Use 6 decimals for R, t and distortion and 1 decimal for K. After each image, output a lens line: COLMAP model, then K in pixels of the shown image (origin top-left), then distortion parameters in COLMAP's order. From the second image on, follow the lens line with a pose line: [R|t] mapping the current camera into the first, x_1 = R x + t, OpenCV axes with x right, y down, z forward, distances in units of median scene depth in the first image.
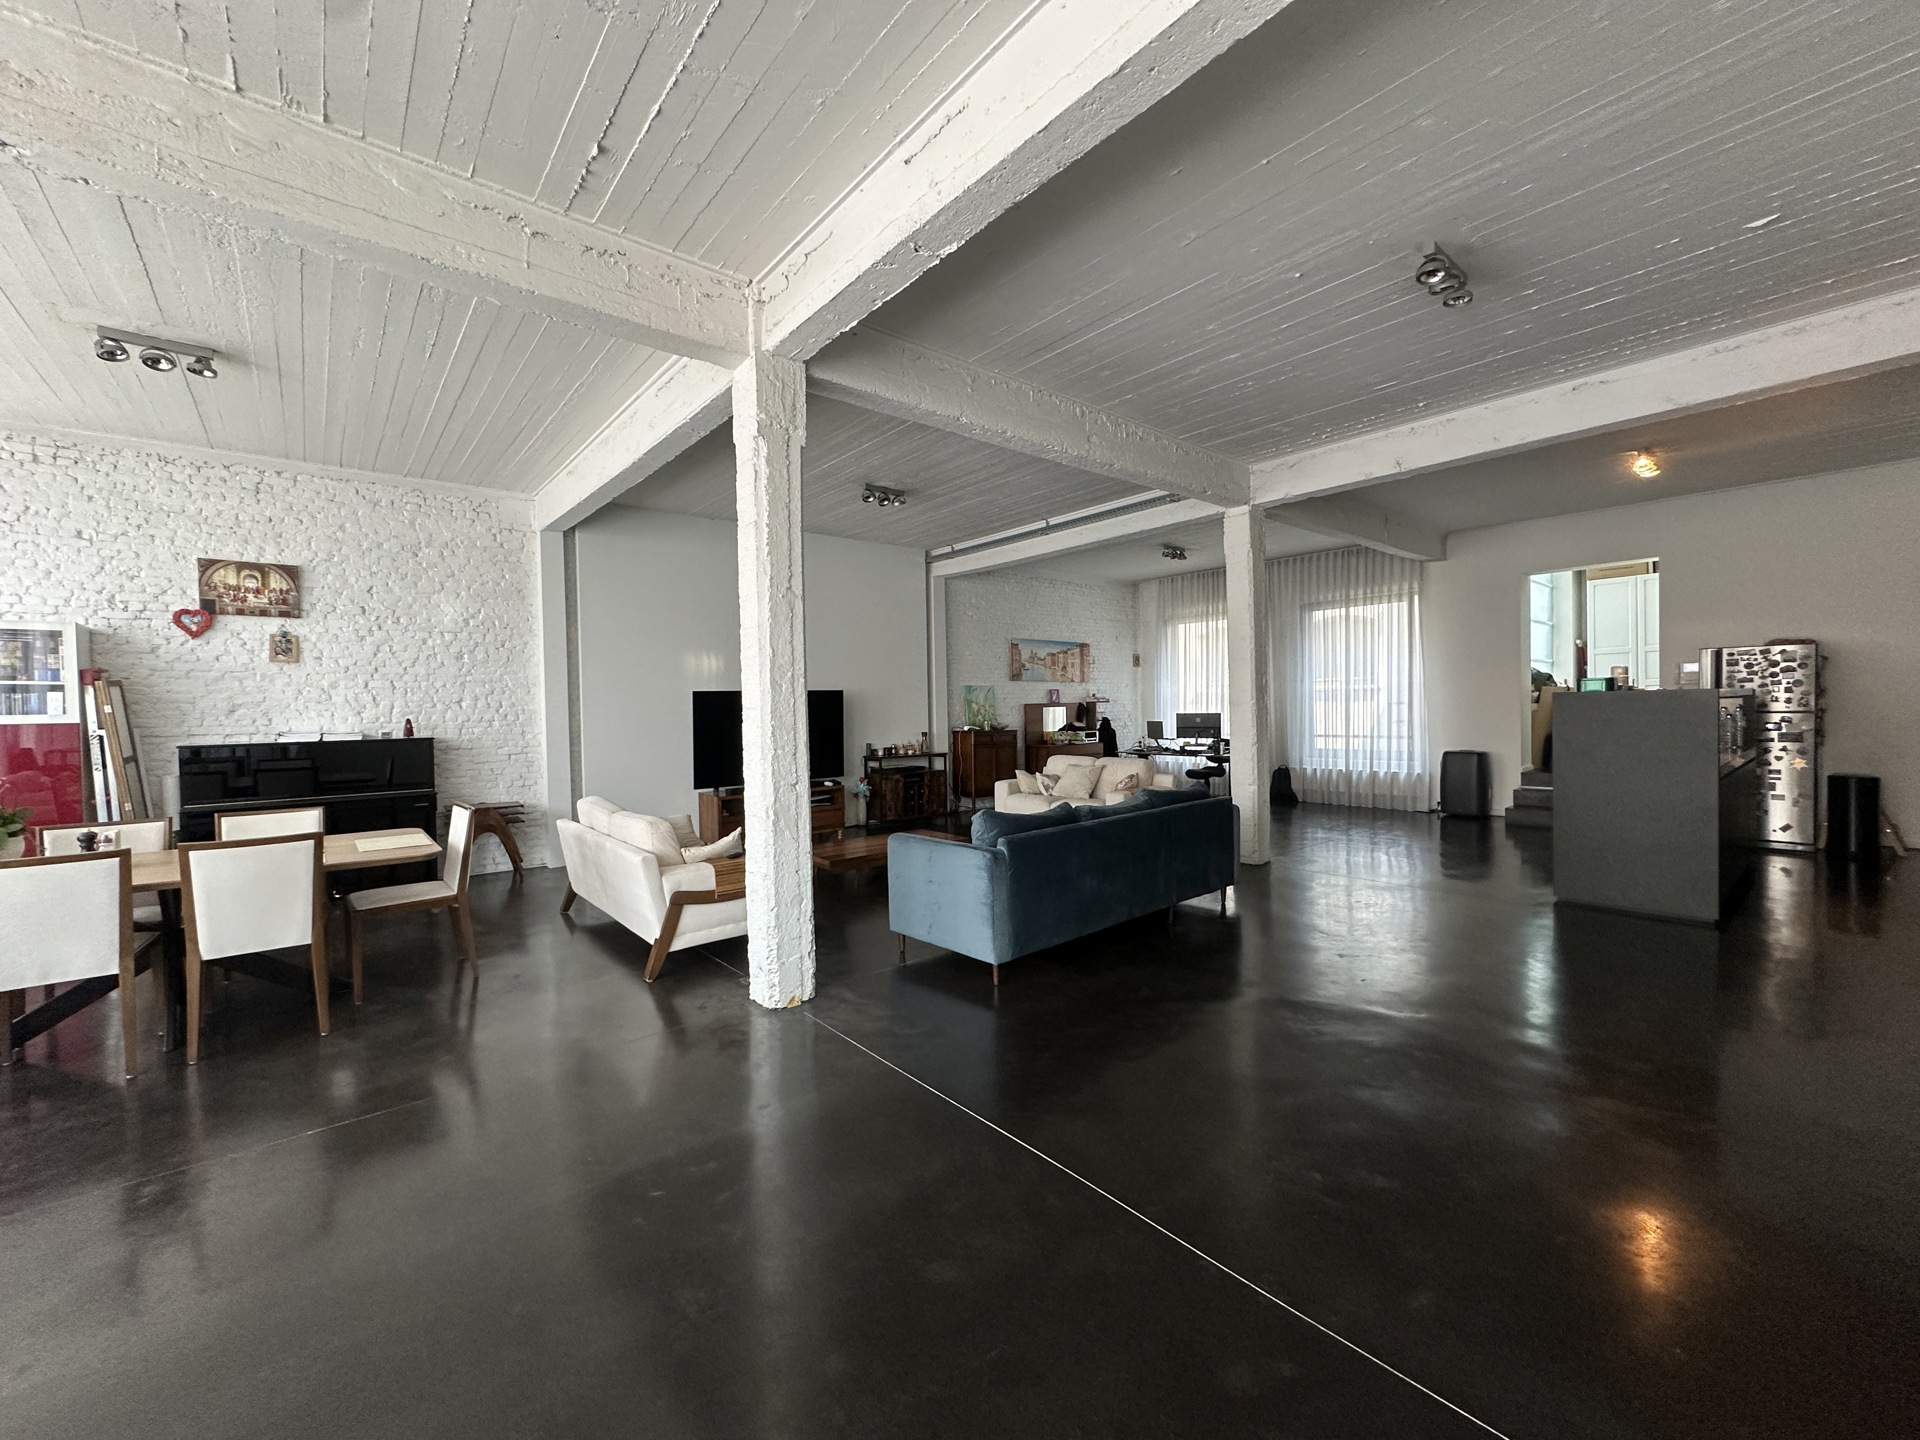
lens RADIAL K [[767.1, 0, 960.0], [0, 767.1, 720.0], [0, 0, 1]] dist [-0.003392, 0.000007]
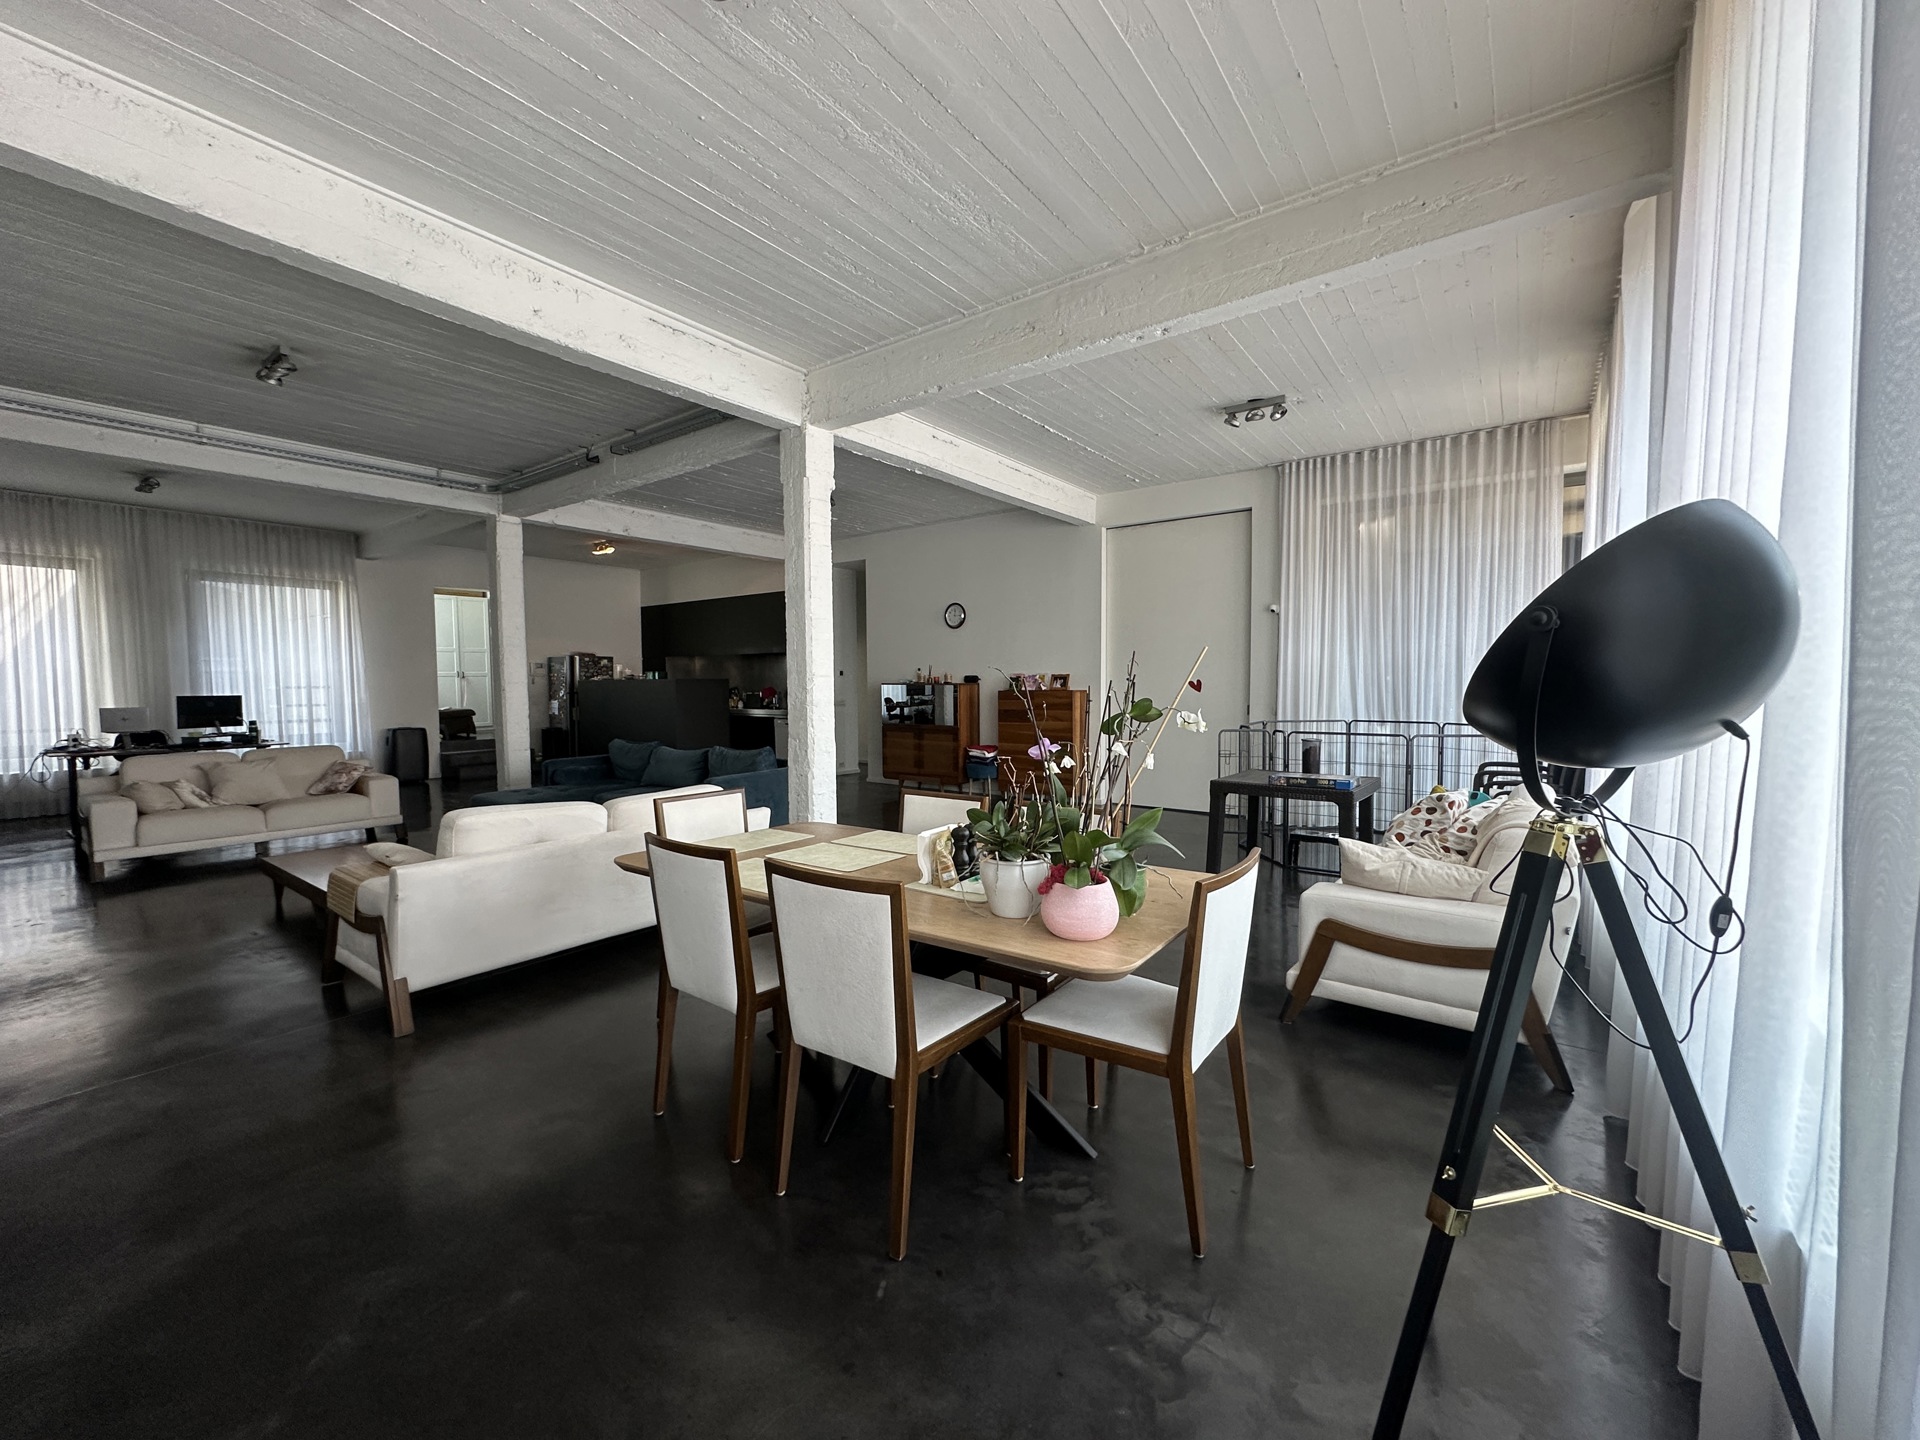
lens RADIAL K [[767.1, 0, 960.0], [0, 767.1, 720.0], [0, 0, 1]] dist [-0.003392, 0.000007]
pose [[-0.228101, -0.028414, 0.973223, -0.689205], [0.025685, 0.999051, 0.035188, 0.008571], [-0.973299, 0.033024, -0.227154, 0.437222]]
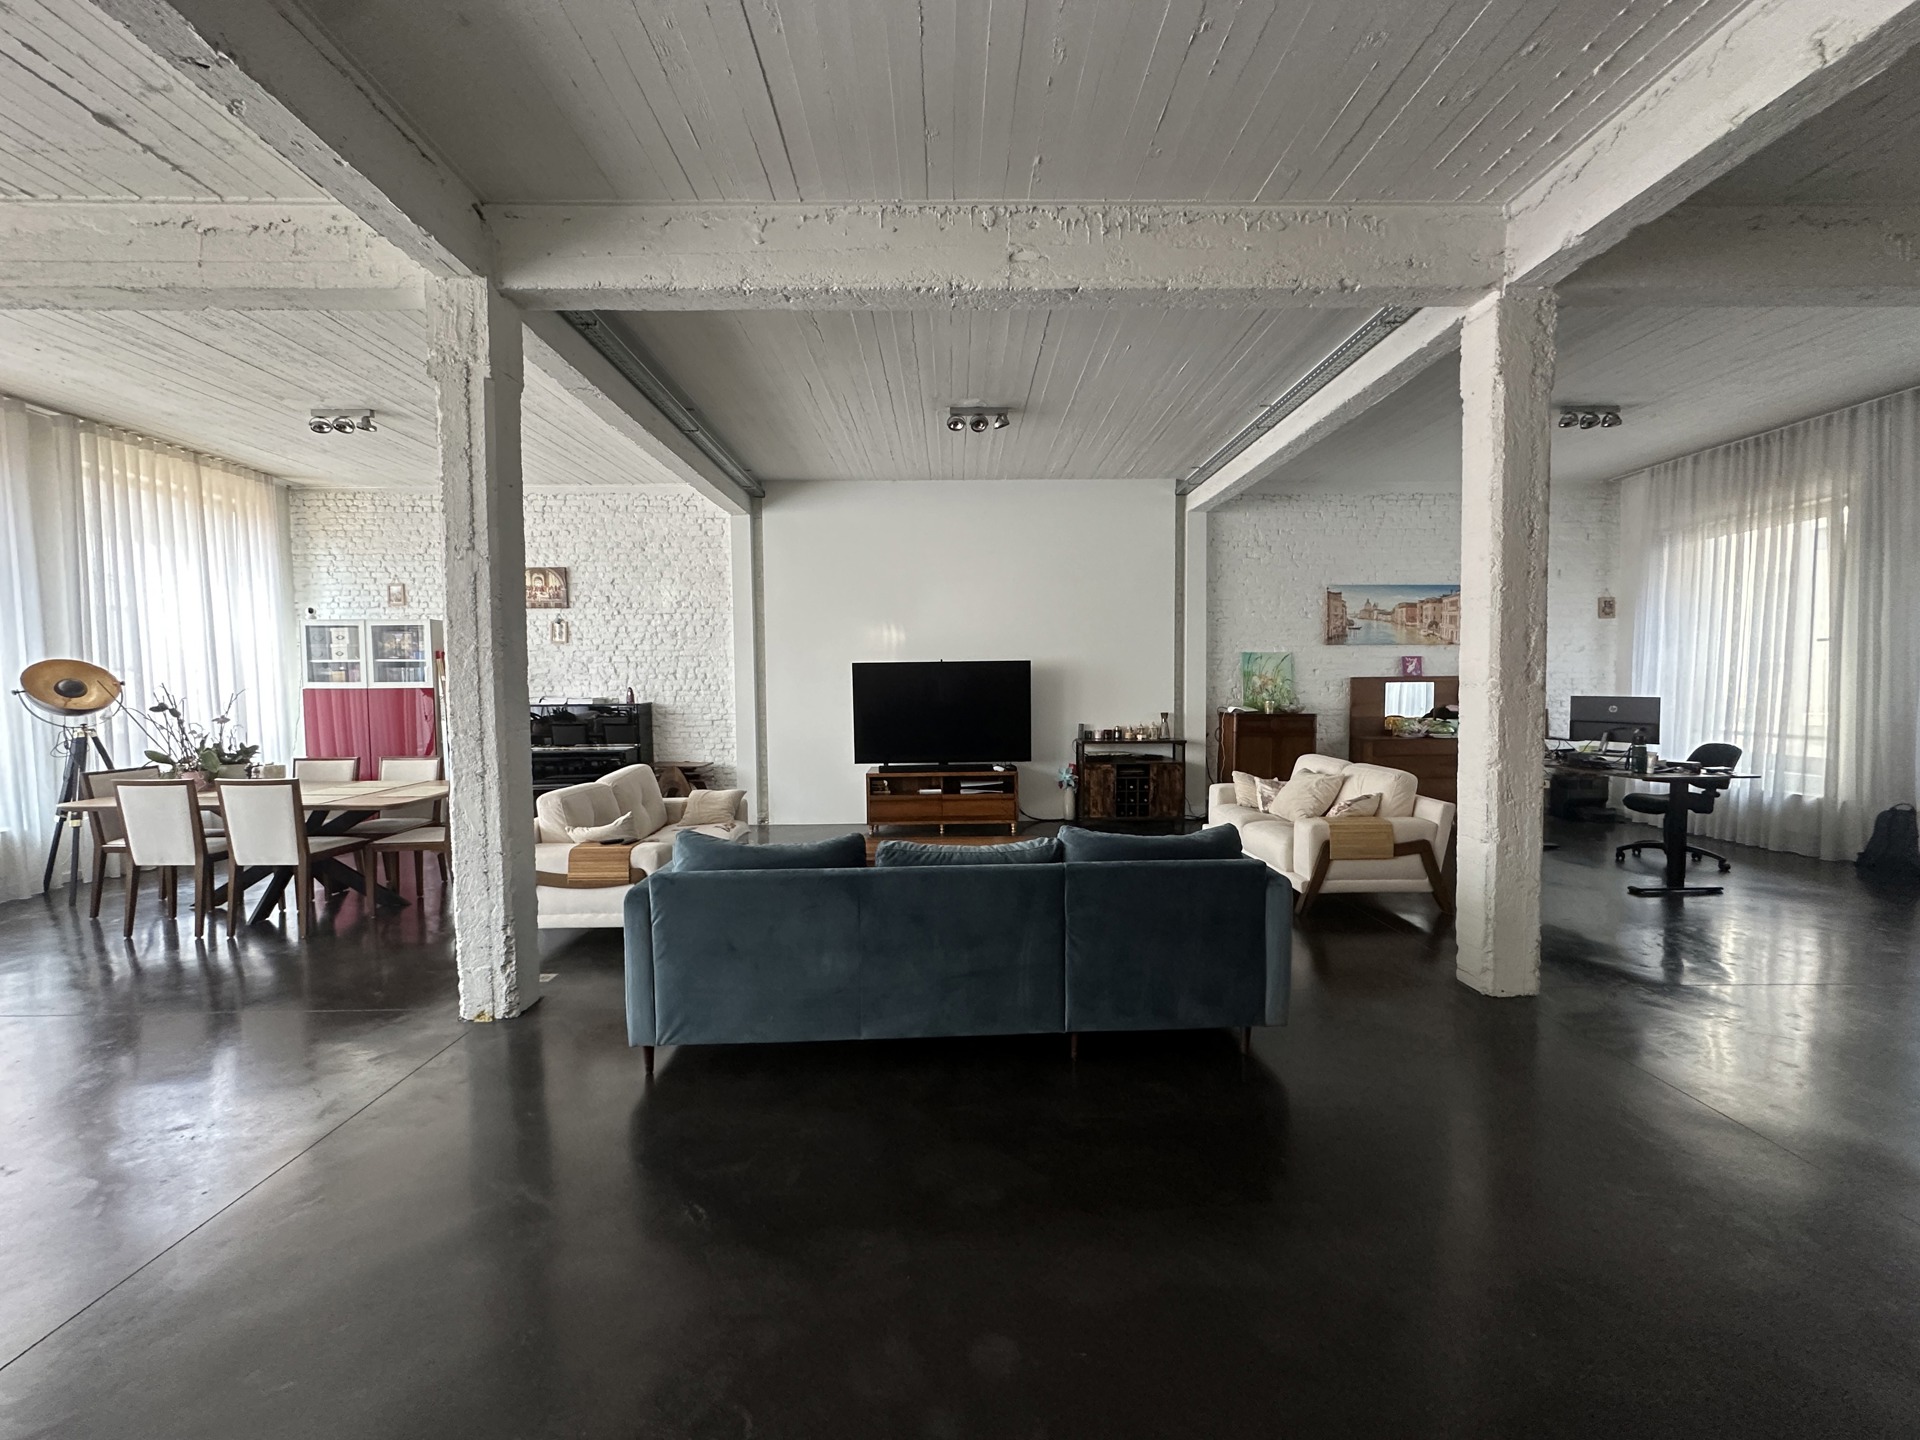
lens RADIAL K [[767.1, 0, 960.0], [0, 767.1, 720.0], [0, 0, 1]] dist [-0.003392, 0.000007]
pose [[0.775683, 0.042480, -0.629692, 0.307478], [-0.016439, 0.998754, 0.047127, -0.011109], [0.630909, -0.026204, 0.775414, 0.271854]]
